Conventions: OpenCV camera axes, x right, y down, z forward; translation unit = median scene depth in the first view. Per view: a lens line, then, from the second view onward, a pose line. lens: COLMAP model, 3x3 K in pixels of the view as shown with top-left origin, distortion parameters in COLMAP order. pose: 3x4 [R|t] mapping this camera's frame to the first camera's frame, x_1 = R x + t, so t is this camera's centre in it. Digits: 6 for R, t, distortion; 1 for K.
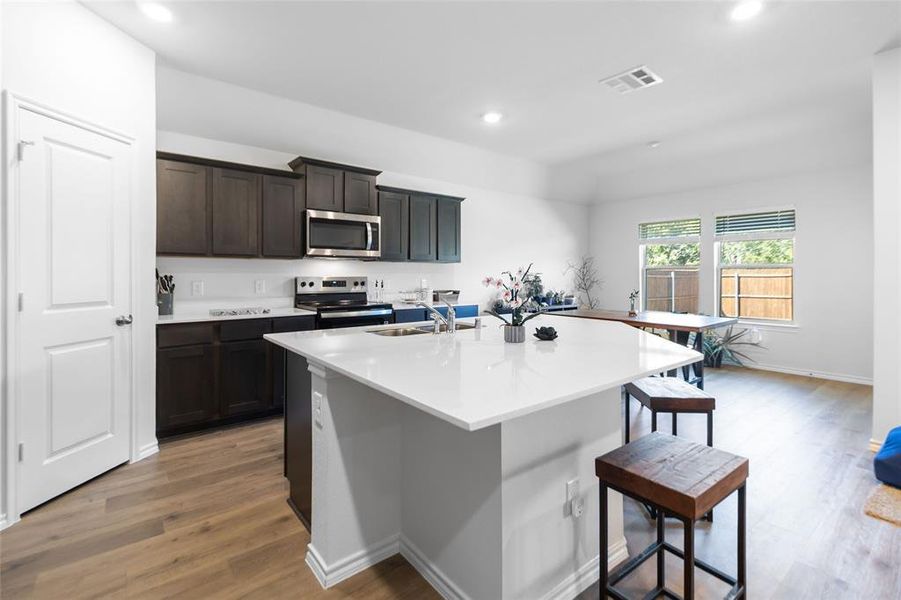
lens RADIAL K [[414.8, 0, 458.3], [0, 414.8, 275.2], [0, 0, 1]] dist [0.007385, -0.001771]
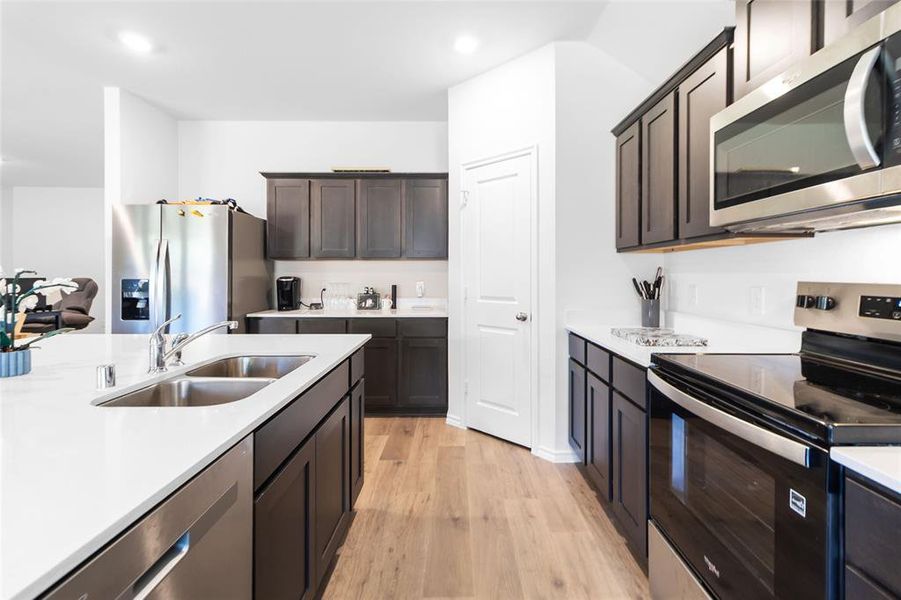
lens RADIAL K [[414.8, 0, 457.9], [0, 414.8, 275.6], [0, 0, 1]] dist [0.007385, -0.001771]
pose [[-0.622510, 0.000151, -0.782612, 0.138140], [-0.002151, 0.999996, 0.001905, -0.001868], [0.782609, 0.002869, -0.622507, 1.291225]]
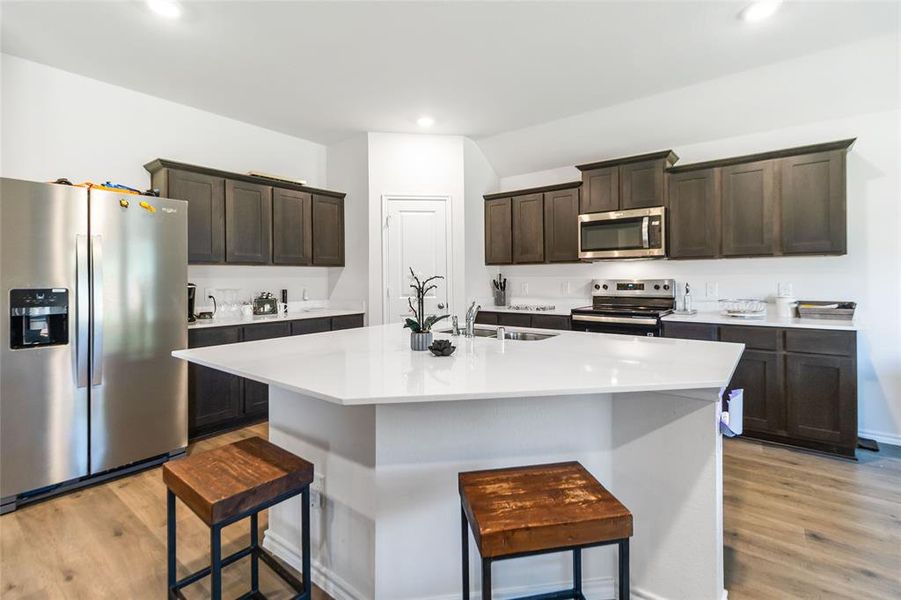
lens RADIAL K [[414.8, 0, 460.1], [0, 414.8, 278.1], [0, 0, 1]] dist [0.007385, -0.001771]
pose [[0.239507, -0.002625, -0.970891, 0.707711], [0.007852, 0.999969, -0.000766, -0.001506], [0.970863, -0.007440, 0.239520, 0.558051]]
